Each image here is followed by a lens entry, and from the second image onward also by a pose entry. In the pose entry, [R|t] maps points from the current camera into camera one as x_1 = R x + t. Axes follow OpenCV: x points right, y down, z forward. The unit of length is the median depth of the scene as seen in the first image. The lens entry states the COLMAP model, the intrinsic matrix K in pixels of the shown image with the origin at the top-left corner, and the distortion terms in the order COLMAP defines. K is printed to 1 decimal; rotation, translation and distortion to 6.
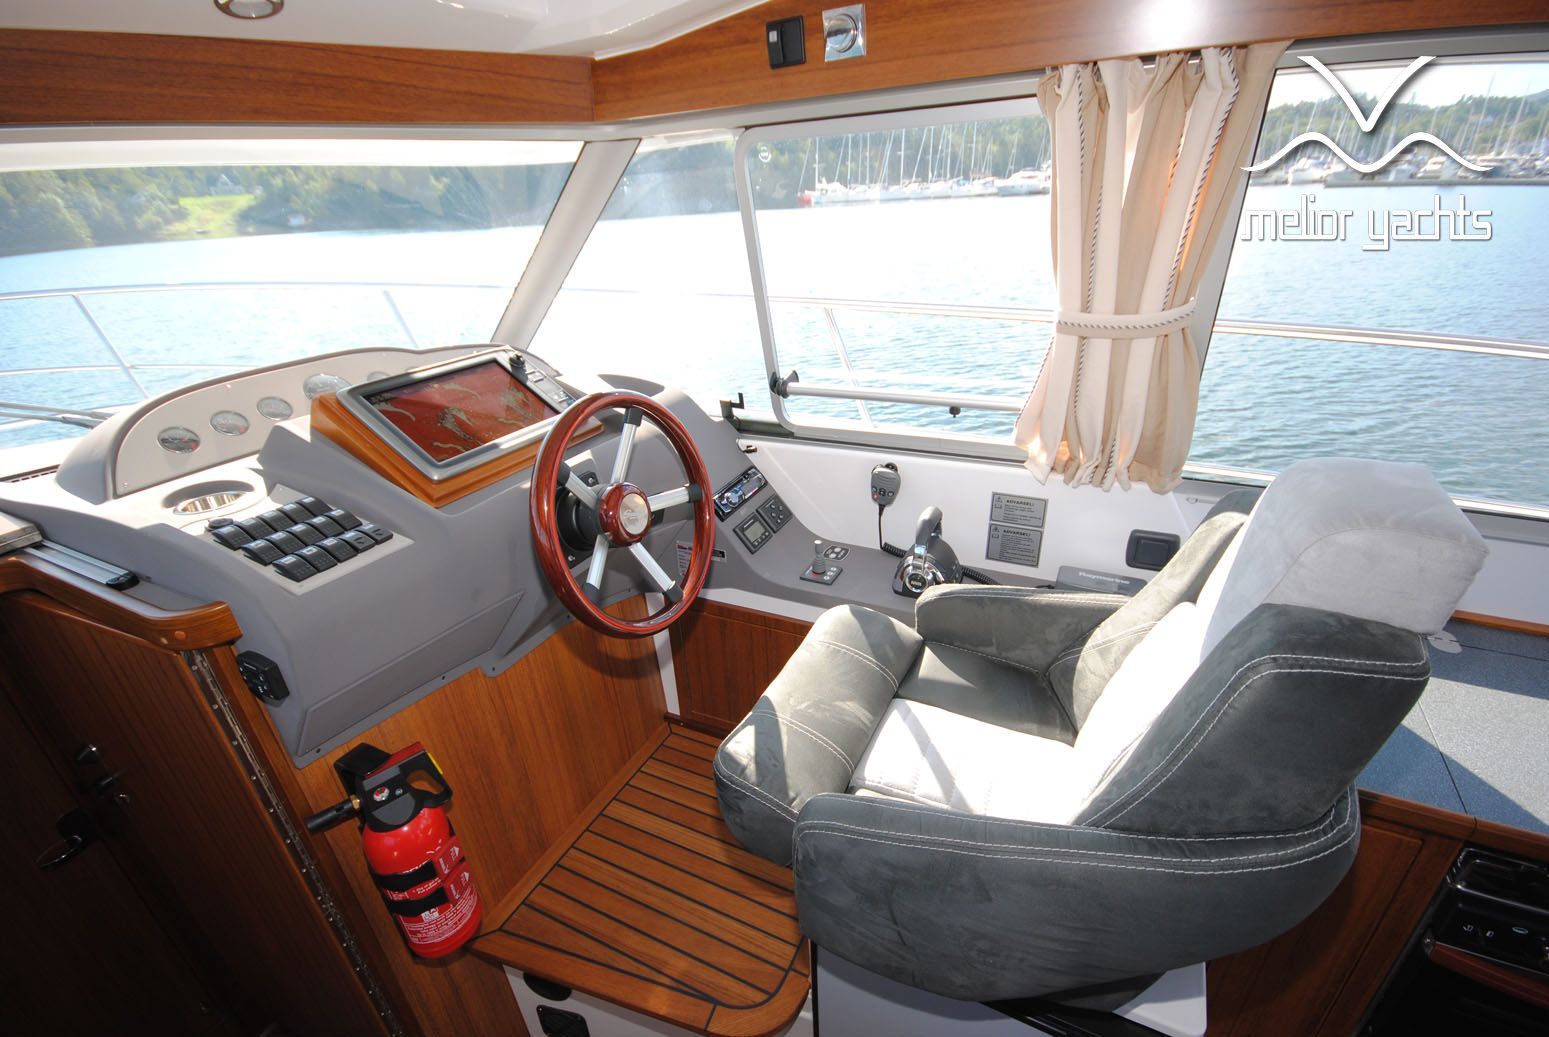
lens RADIAL K [[671.8, 0, 778.4], [0, 671.8, 528.4], [0, 0, 1]] dist [-0.000301, -0.012631]
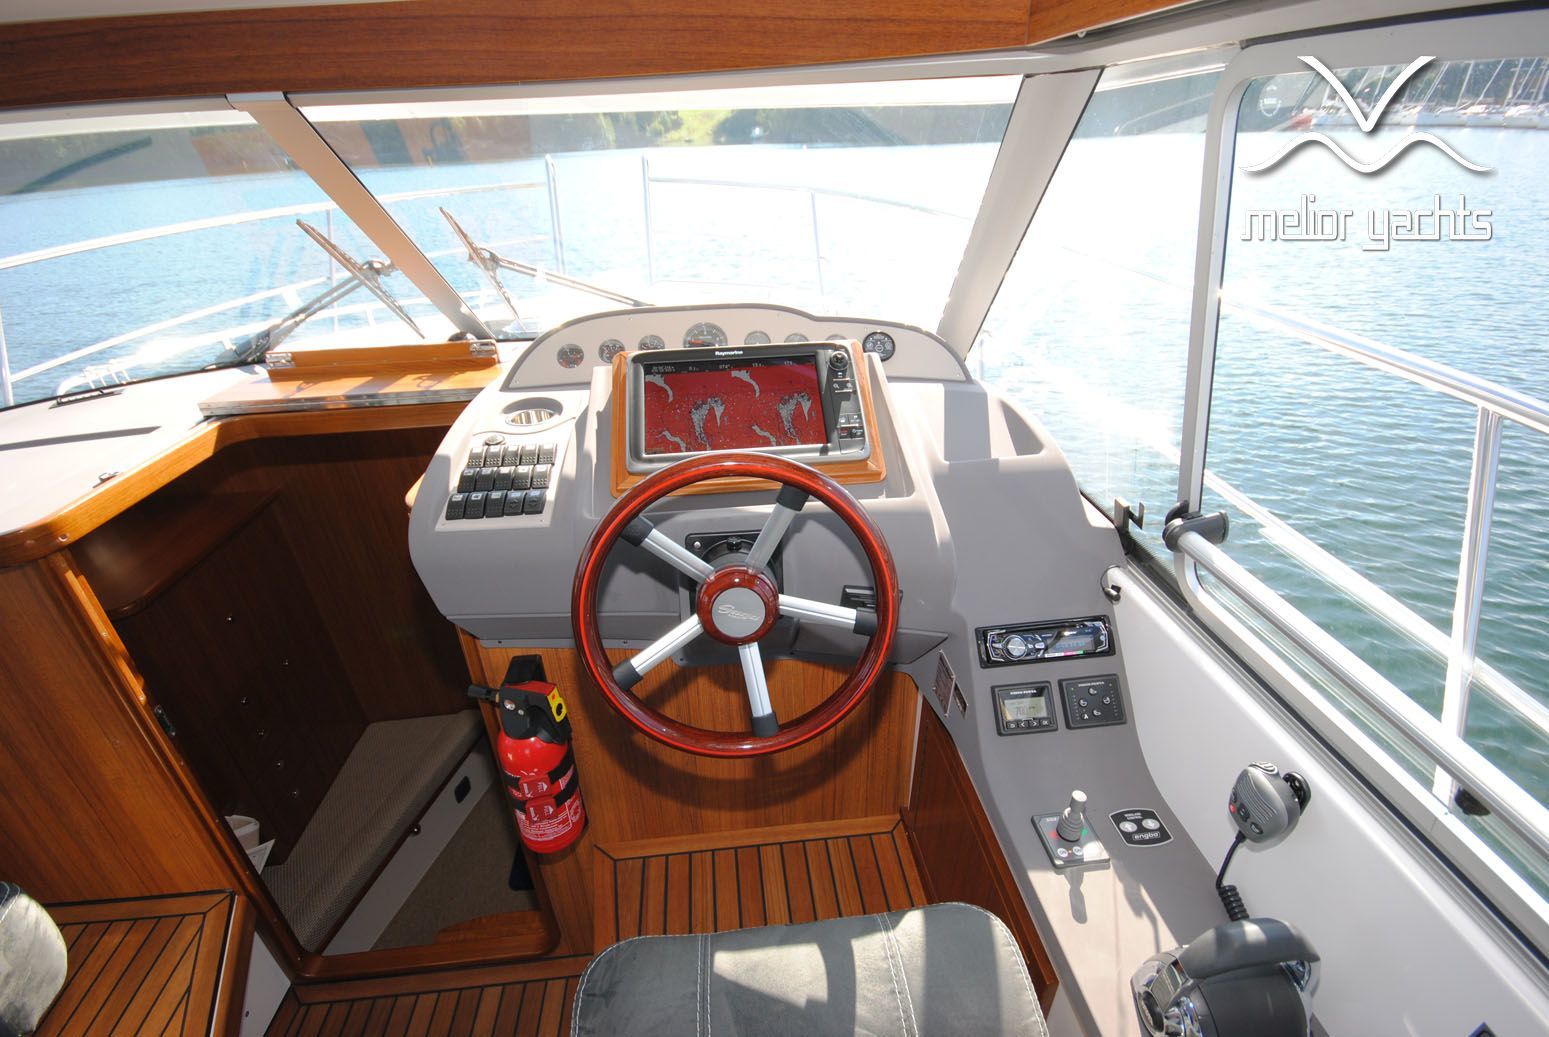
lens RADIAL K [[671.8, 0, 778.4], [0, 671.8, 528.4], [0, 0, 1]] dist [-0.000301, -0.012631]
pose [[0.529822, 0.452327, -0.717418, 0.316752], [-0.372518, 0.884052, 0.282280, -0.342835], [0.761918, 0.117693, 0.636891, 0.551525]]
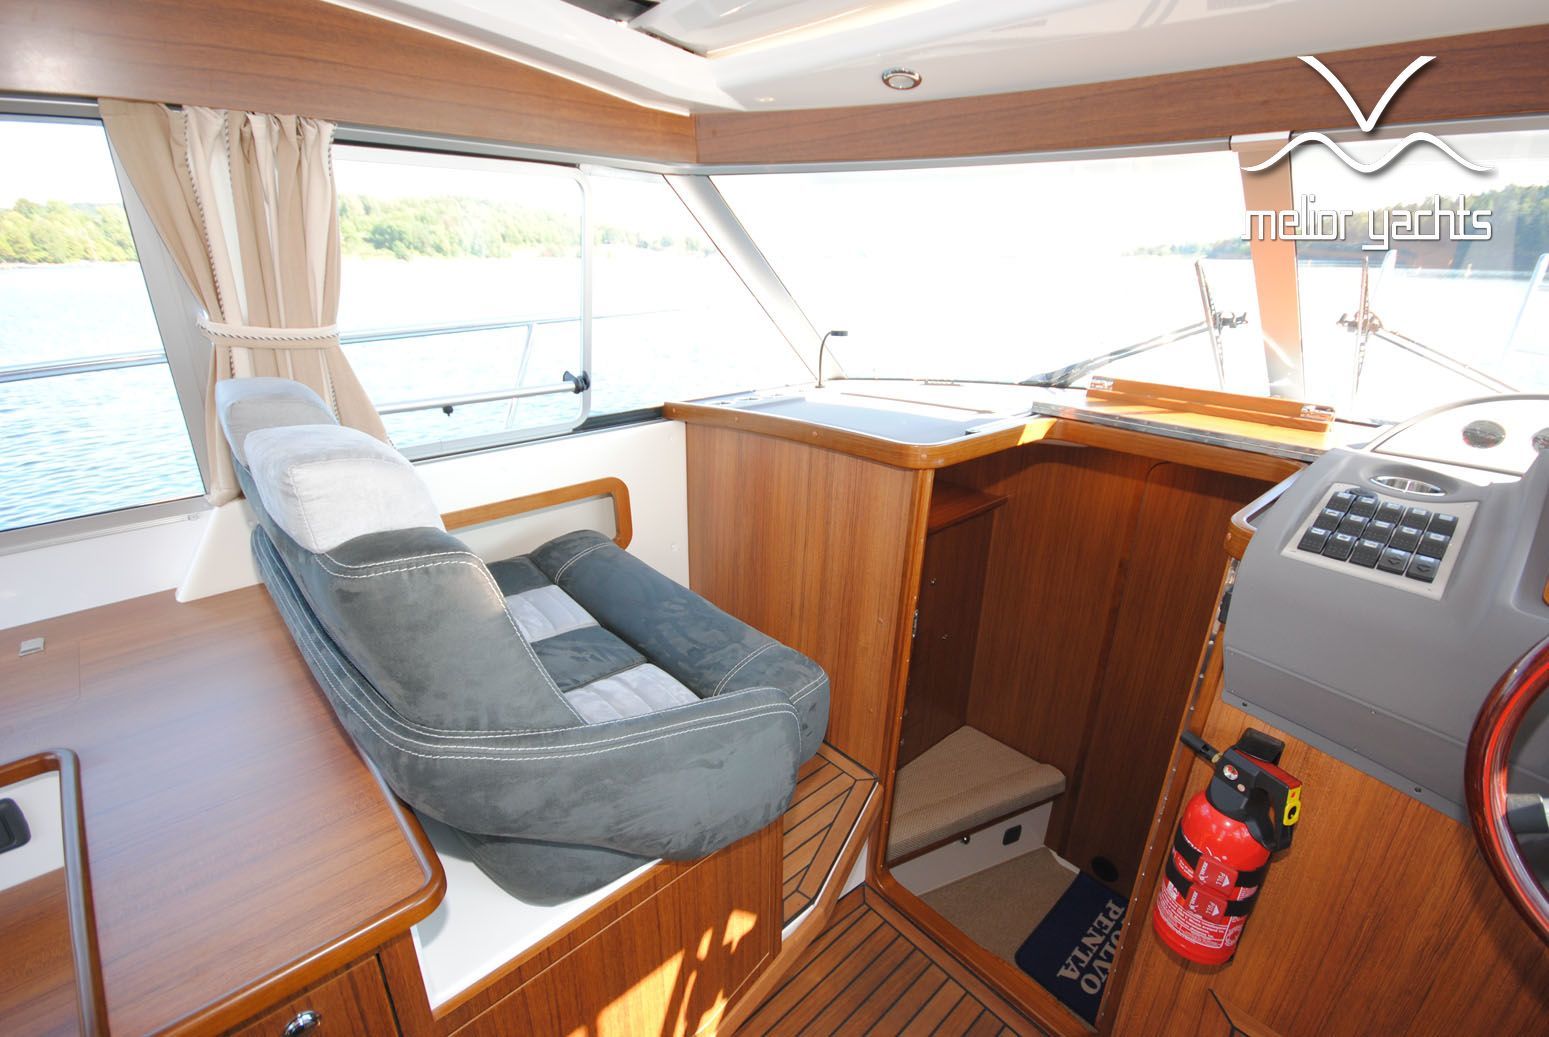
lens RADIAL K [[688.7, 0, 770.4], [0, 688.7, 526.0], [0, 0, 1]] dist [-0.001551, -0.000082]
pose [[-0.370553, 0.380488, -0.847301, 0.378449], [-0.398475, 0.758902, 0.515058, -0.134308], [0.838992, 0.528485, -0.129598, 0.336385]]
